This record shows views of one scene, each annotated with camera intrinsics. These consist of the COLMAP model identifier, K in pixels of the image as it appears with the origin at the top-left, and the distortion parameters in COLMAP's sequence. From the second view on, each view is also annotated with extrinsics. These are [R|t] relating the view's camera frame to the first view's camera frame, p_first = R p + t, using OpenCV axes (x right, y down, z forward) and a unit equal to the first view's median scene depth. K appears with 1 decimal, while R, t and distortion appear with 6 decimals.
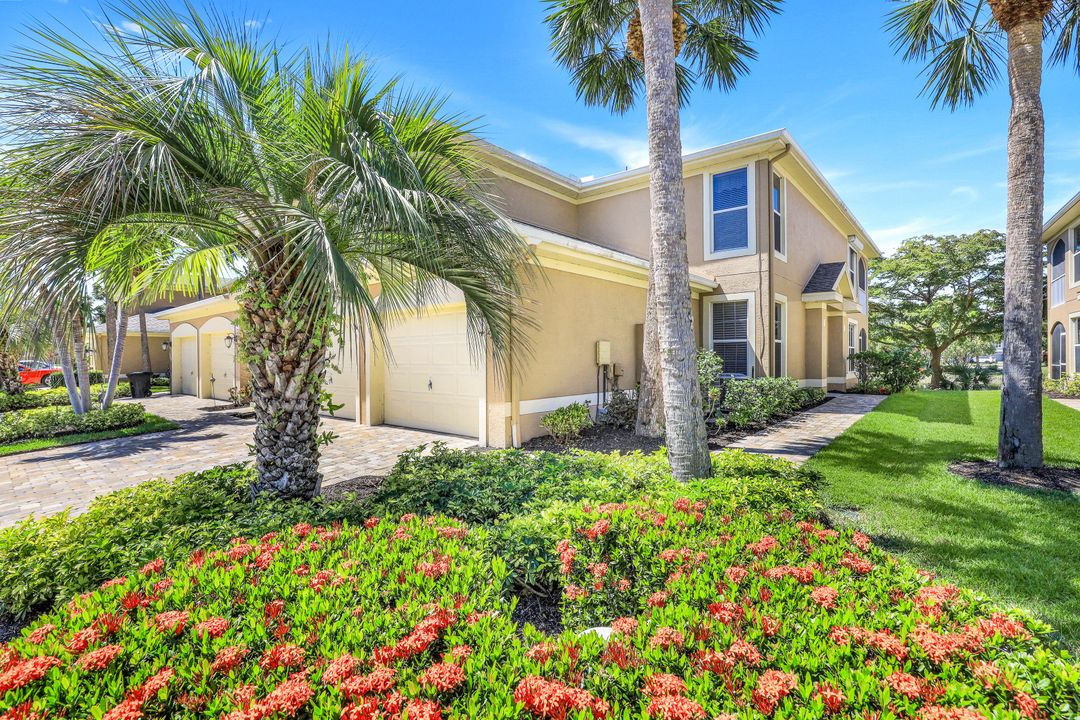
lens RADIAL K [[498.9, 0, 548.9], [0, 498.9, 356.2], [0, 0, 1]] dist [-0.036470, 0.007621]
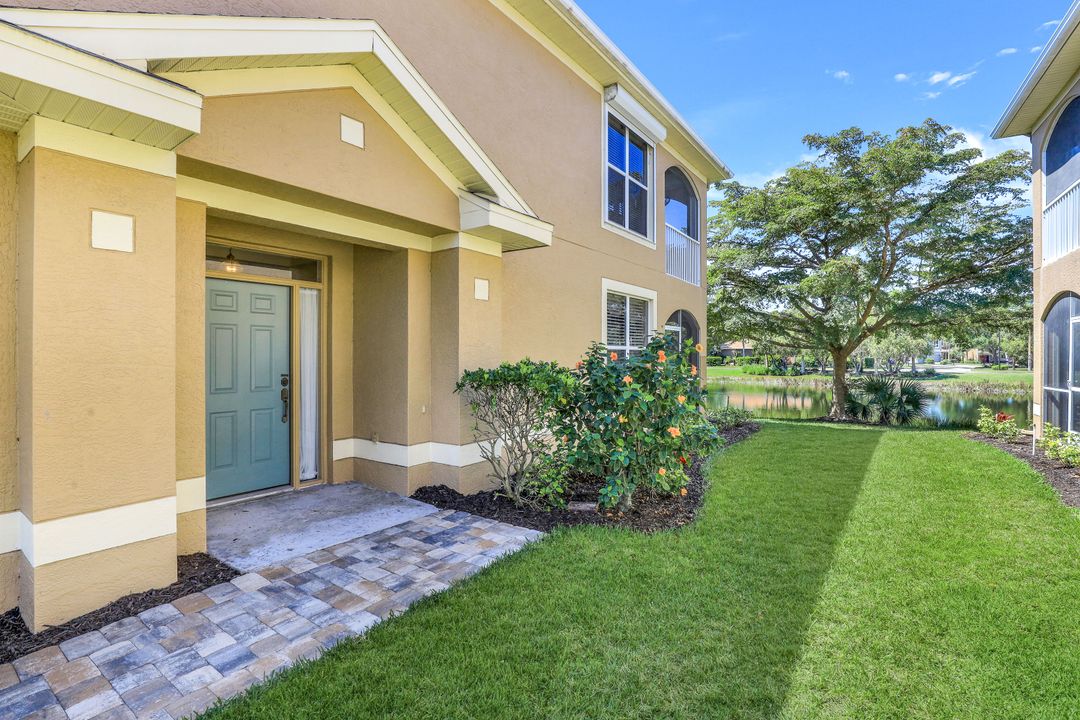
lens RADIAL K [[498.9, 0, 548.9], [0, 498.9, 356.2], [0, 0, 1]] dist [-0.036470, 0.007621]
pose [[0.997304, 0.005506, 0.073171, 0.406838], [-0.005936, 0.999966, 0.005665, -0.008820], [-0.073138, -0.006084, 0.997303, 0.437960]]
